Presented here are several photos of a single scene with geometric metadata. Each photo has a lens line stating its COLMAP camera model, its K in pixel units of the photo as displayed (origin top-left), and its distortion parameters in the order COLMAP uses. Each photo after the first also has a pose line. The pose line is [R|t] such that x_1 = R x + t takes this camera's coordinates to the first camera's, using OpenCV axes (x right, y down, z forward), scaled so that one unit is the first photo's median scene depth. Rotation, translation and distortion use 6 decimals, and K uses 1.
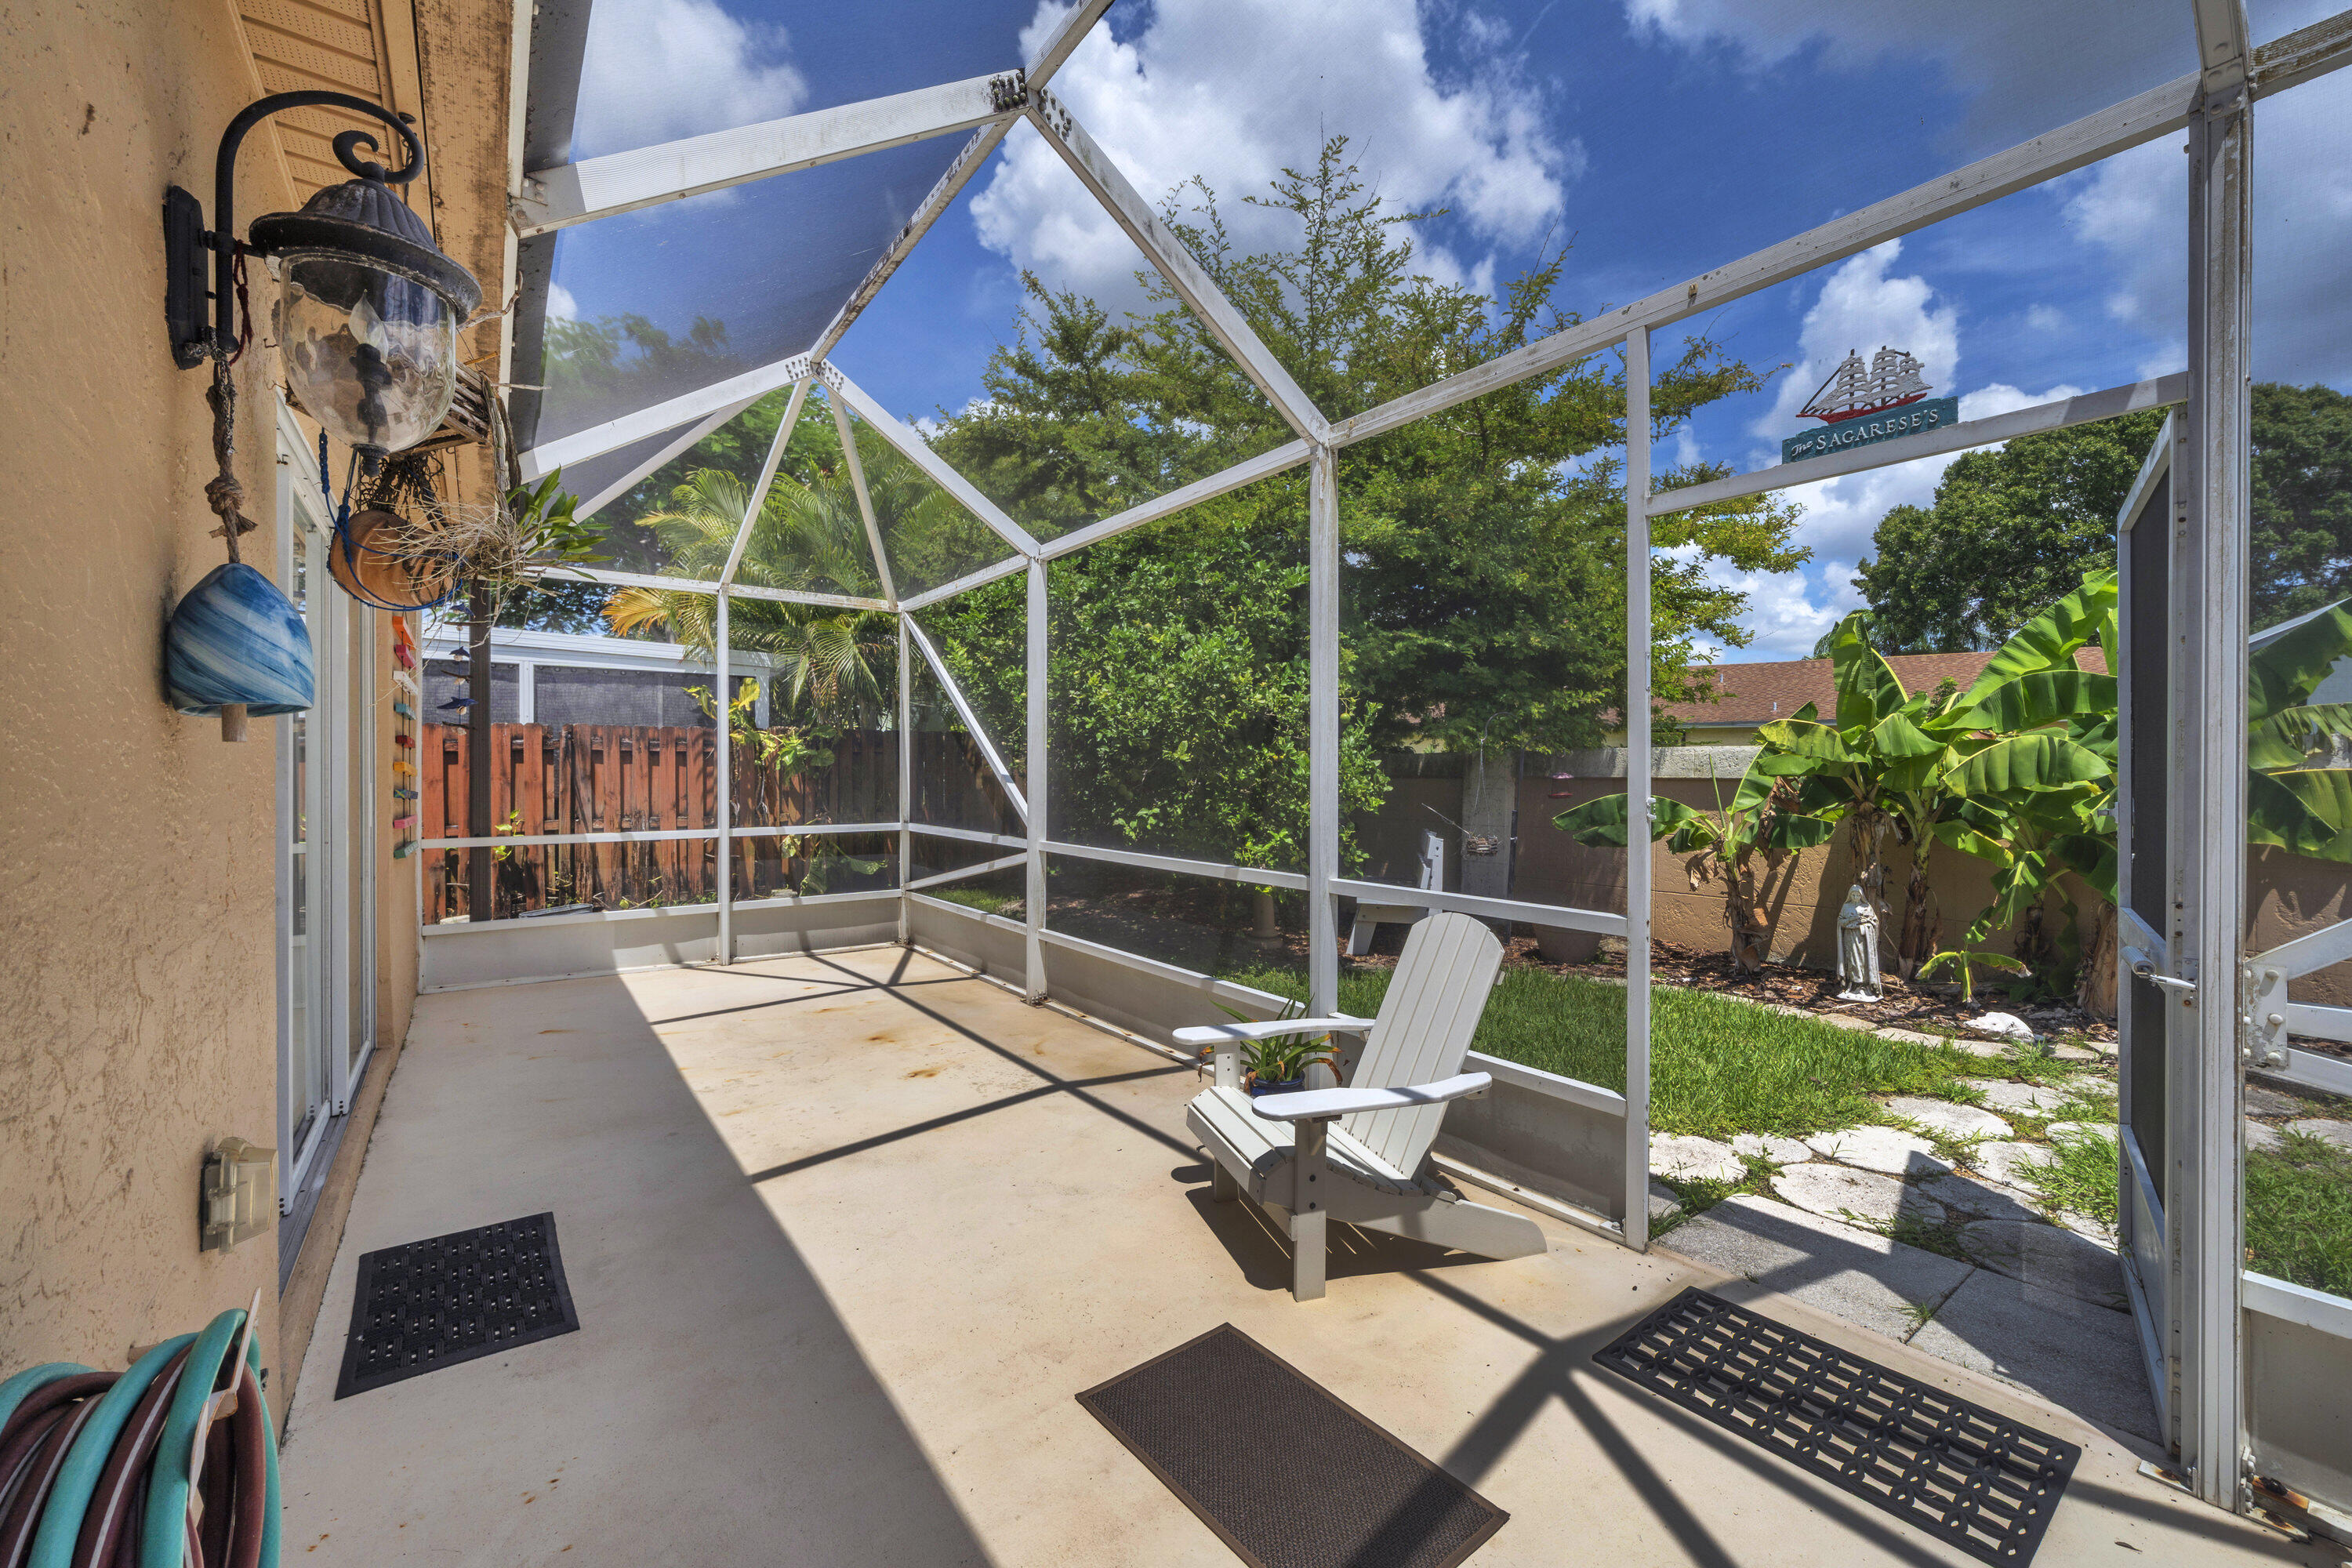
lens RADIAL K [[939.0, 0, 1171.3], [0, 939.0, 773.2], [0, 0, 1]] dist [0.003114, 0.000229]
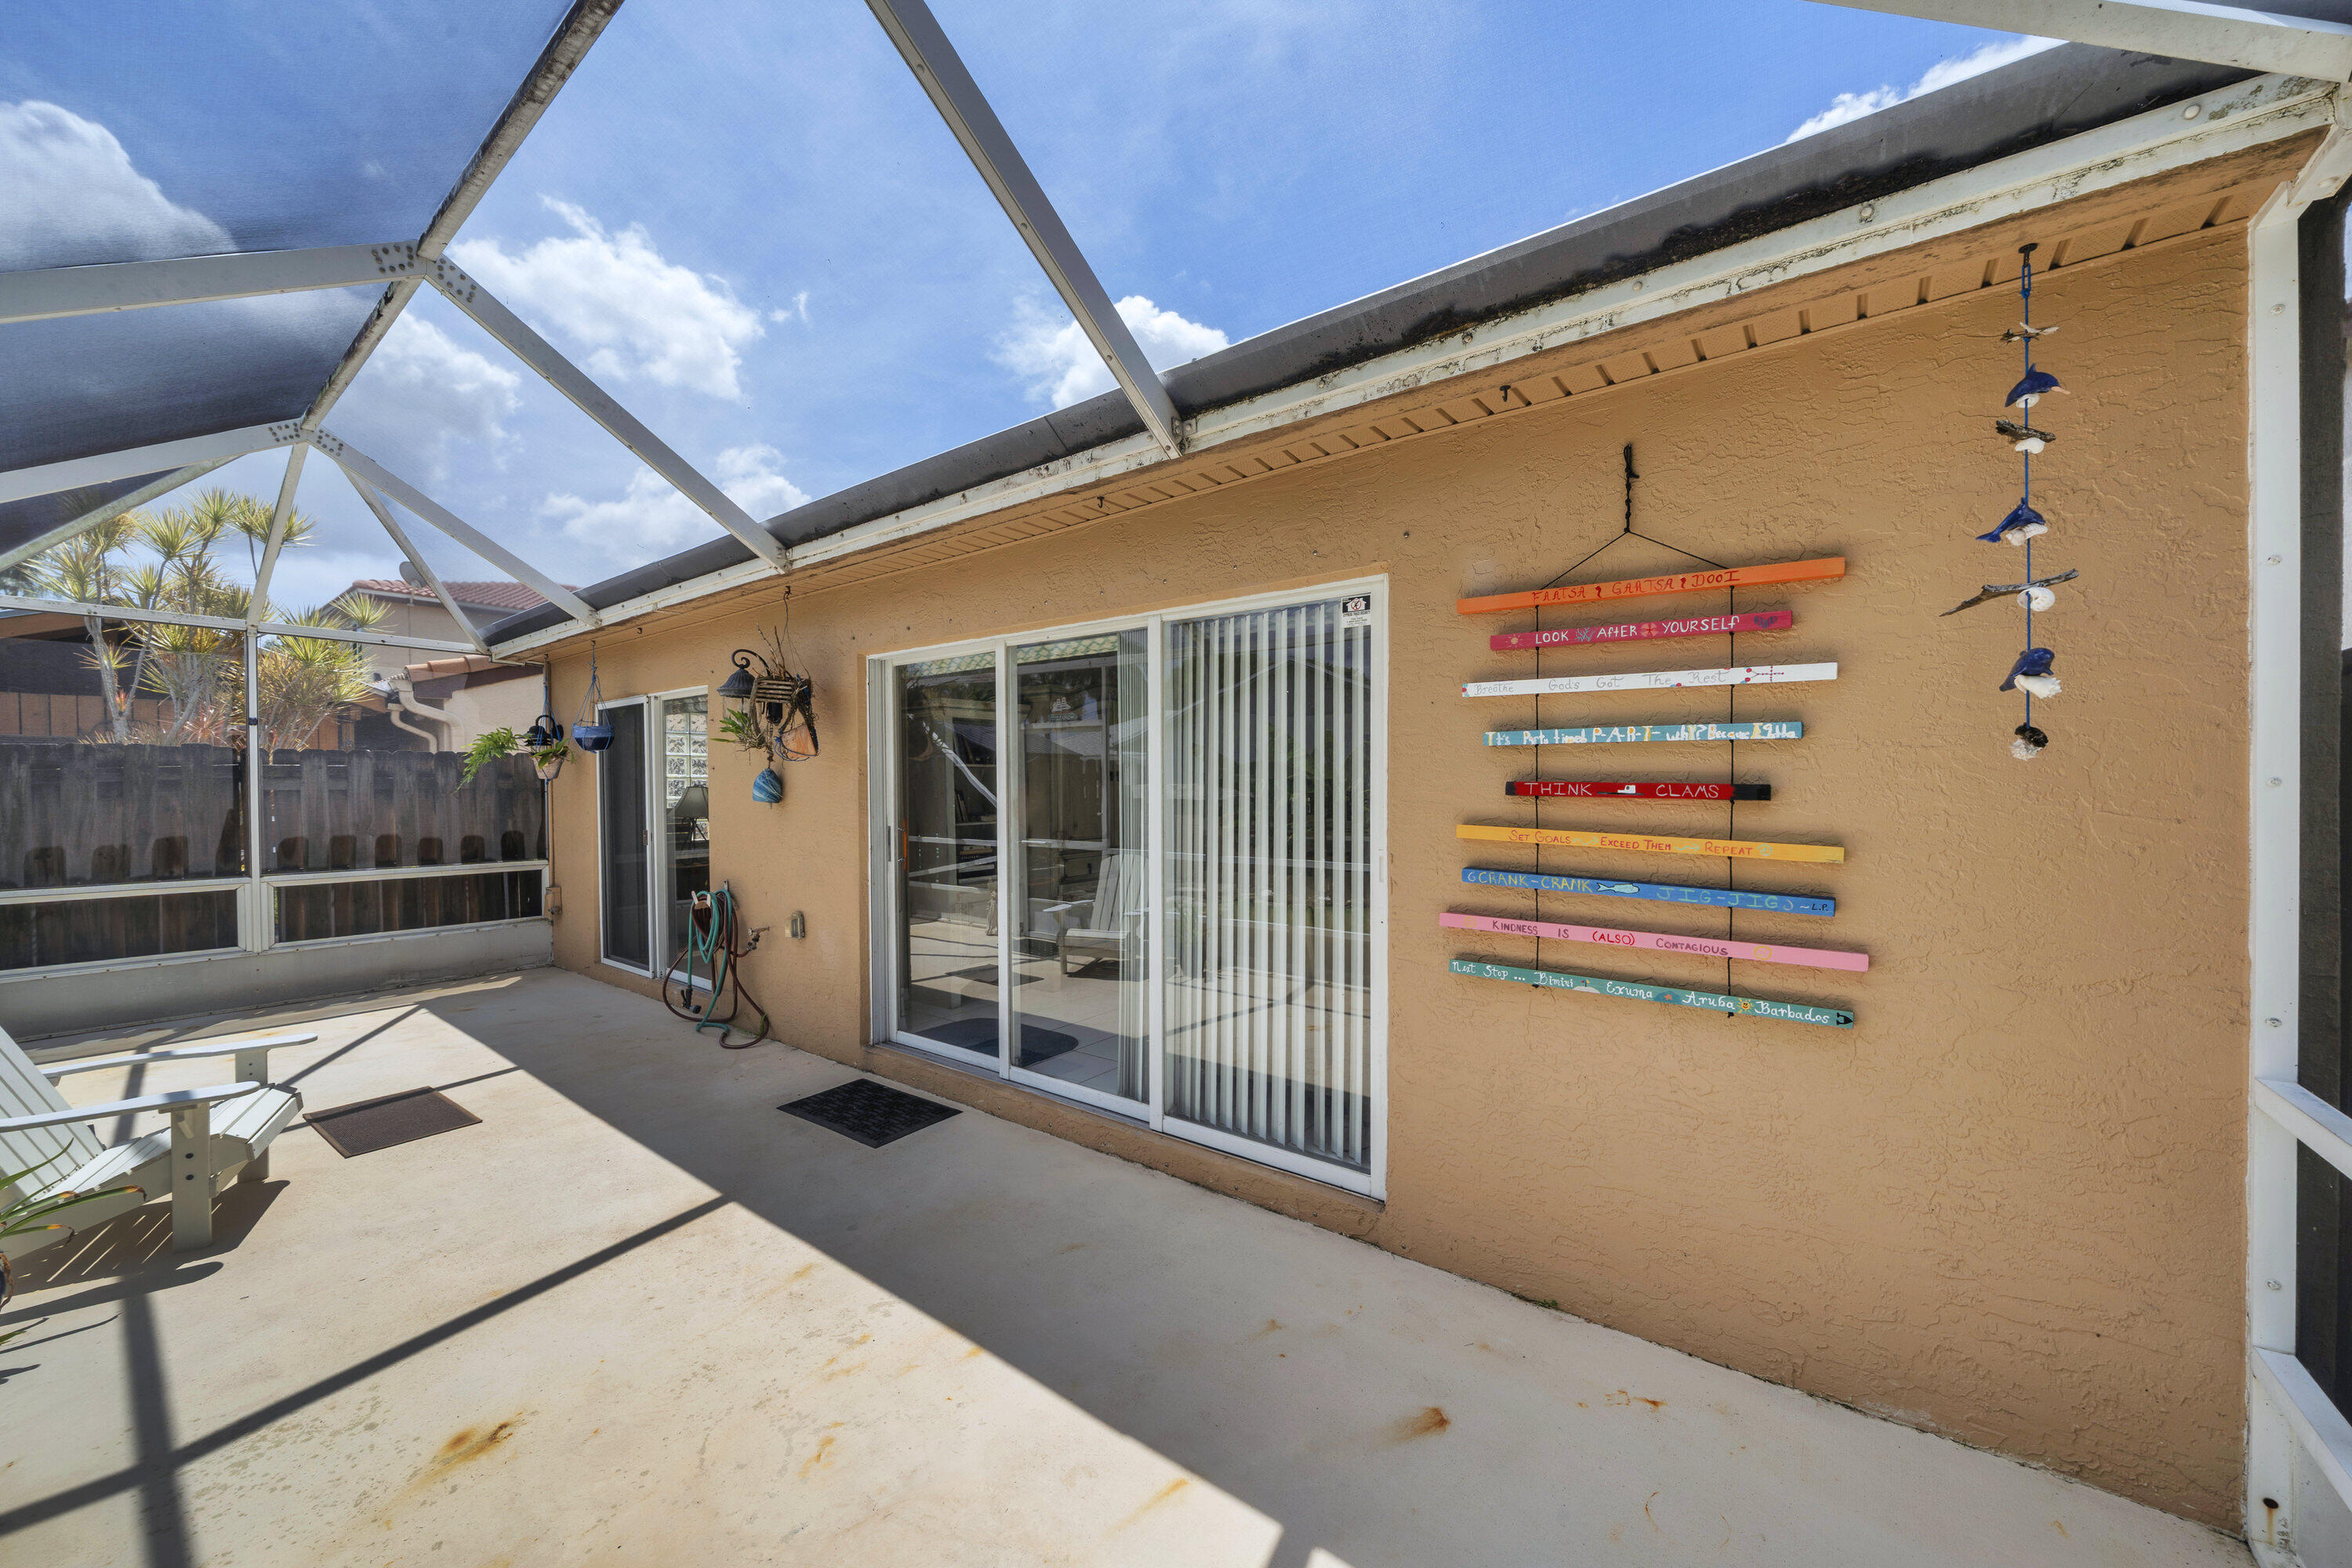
lens RADIAL K [[818.2, 0, 1191.1], [0, 818.2, 791.3], [0, 0, 1]] dist [0.001355, 0.000325]
pose [[-0.951395, 0.011058, -0.307773, -0.666597], [0.006246, 0.999842, 0.016614, -0.054820], [0.307909, 0.013885, -0.951315, 2.046377]]
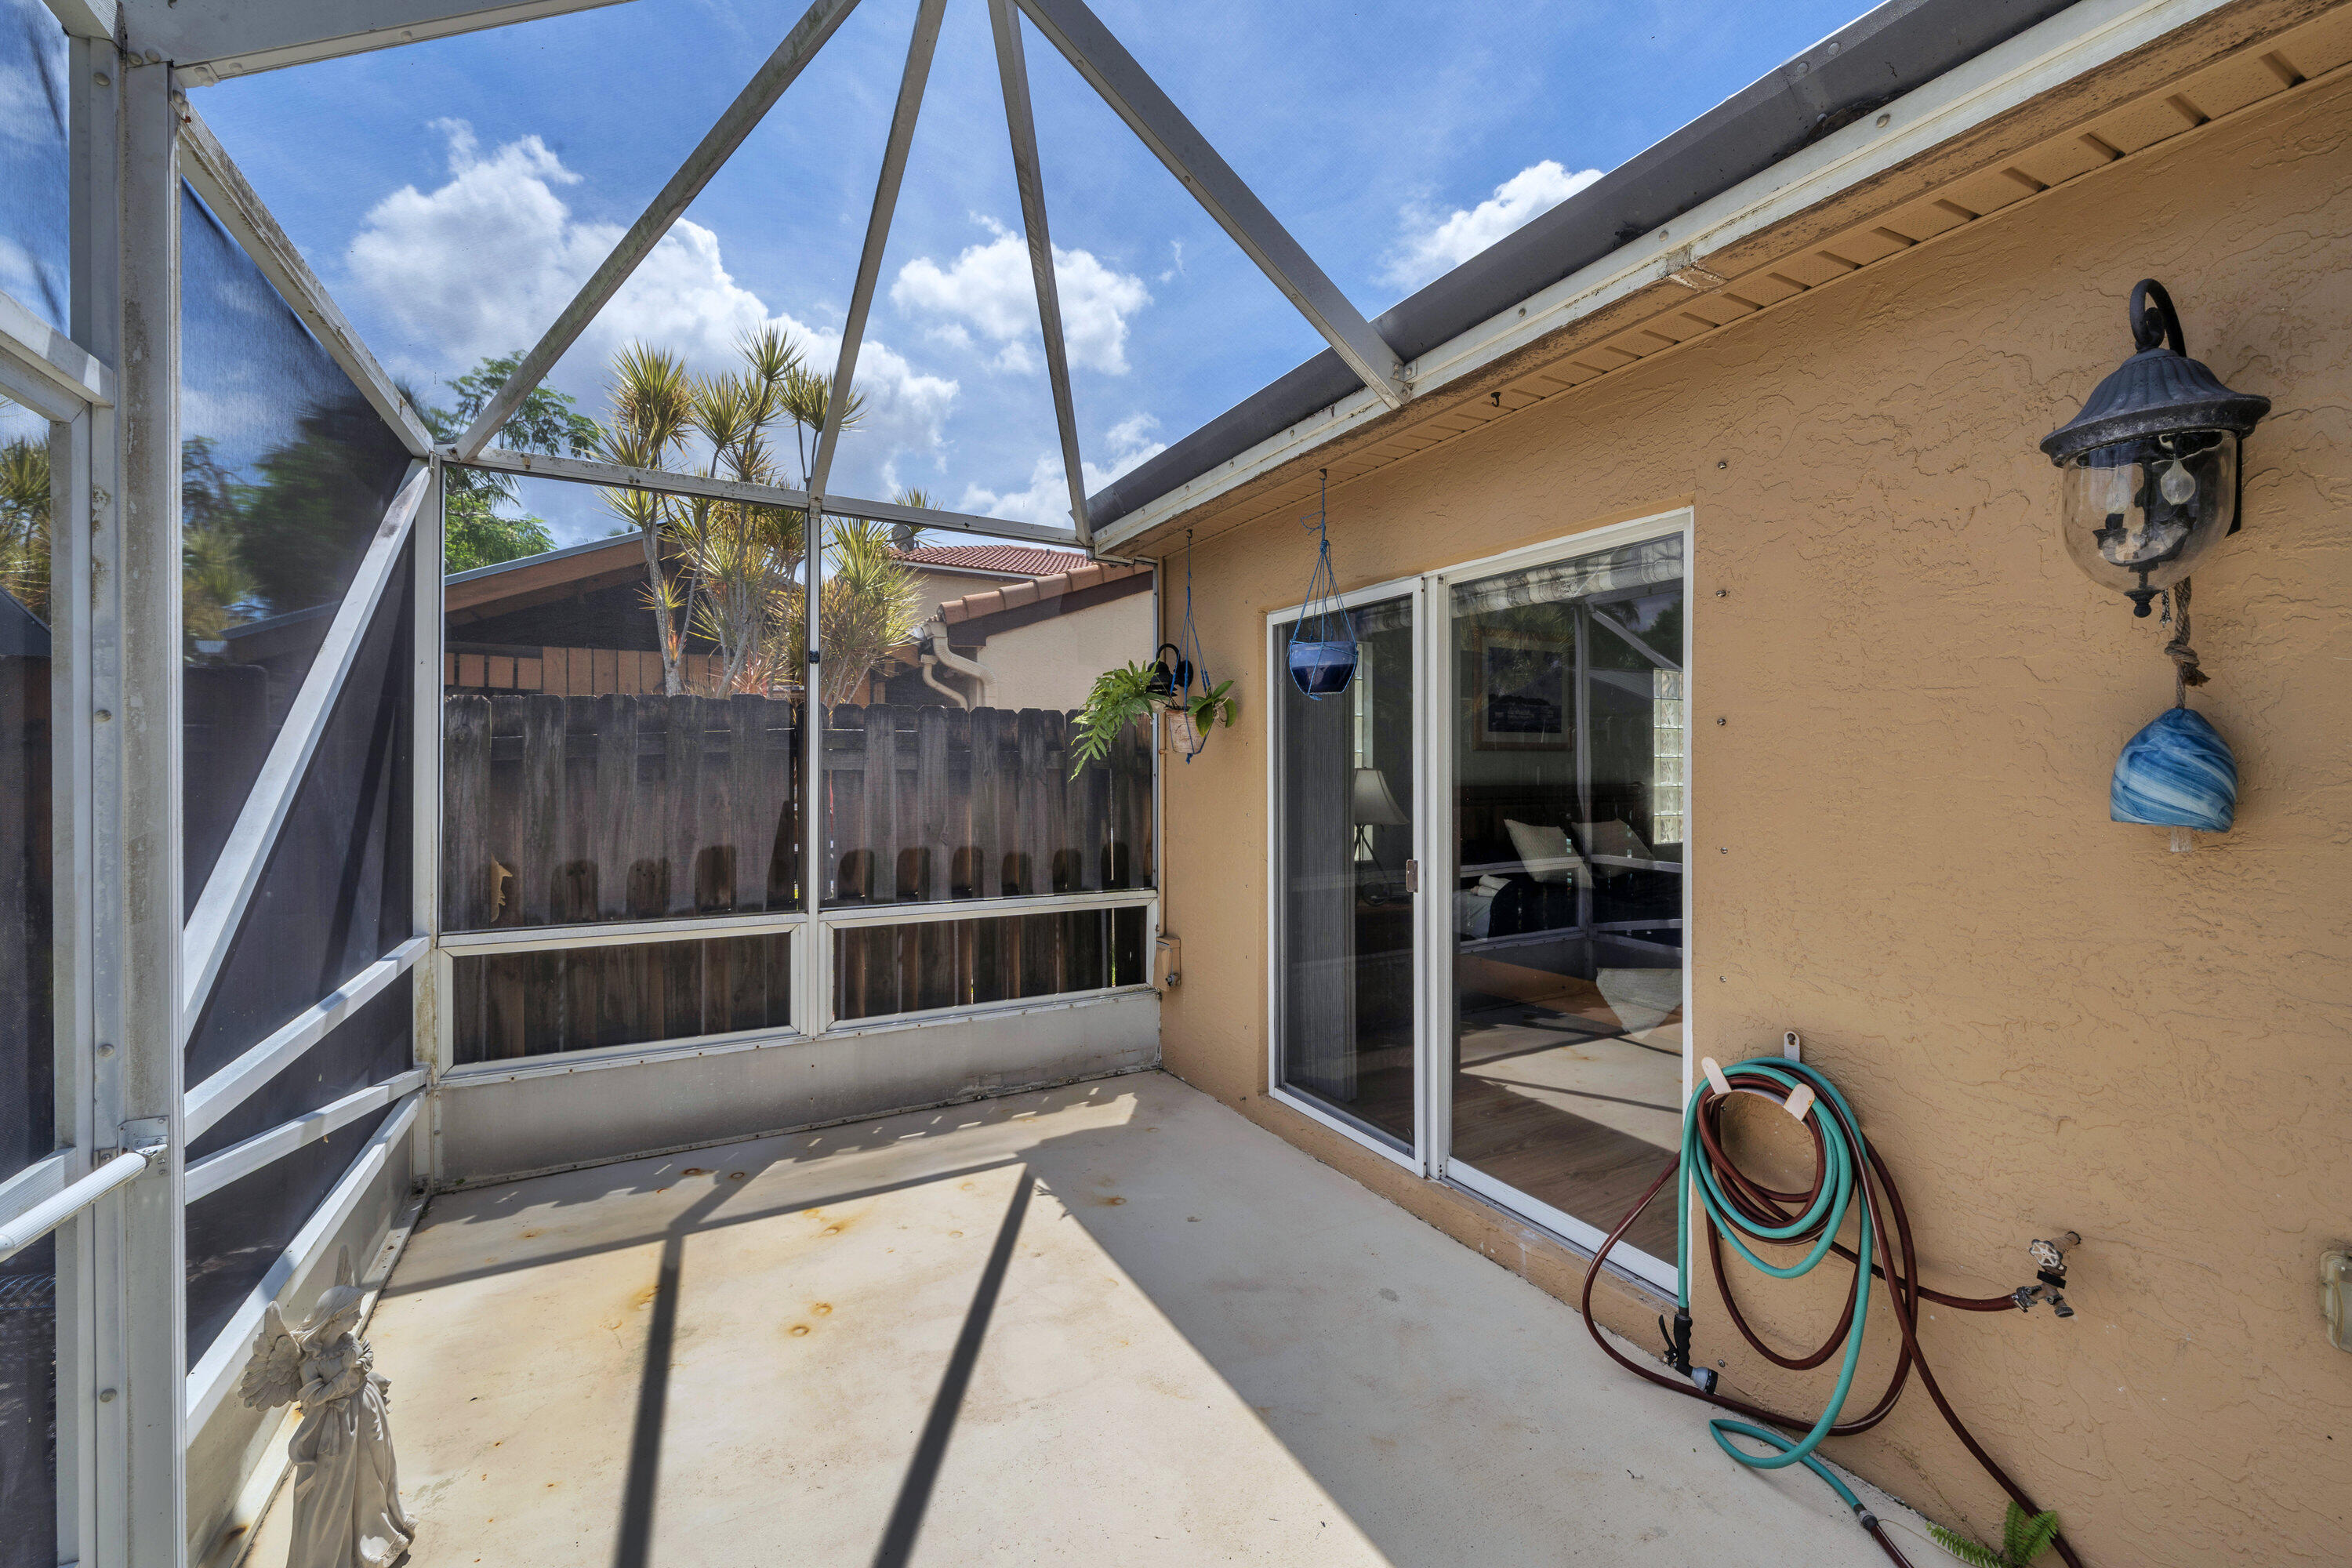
lens RADIAL K [[939.0, 0, 1173.5], [0, 939.0, 765.0], [0, 0, 1]] dist [0.003114, 0.000229]
pose [[-0.991655, 0.001172, 0.128917, 0.063813], [0.001657, 0.999992, 0.003657, -0.050757], [-0.128912, 0.003840, -0.991649, 0.932998]]
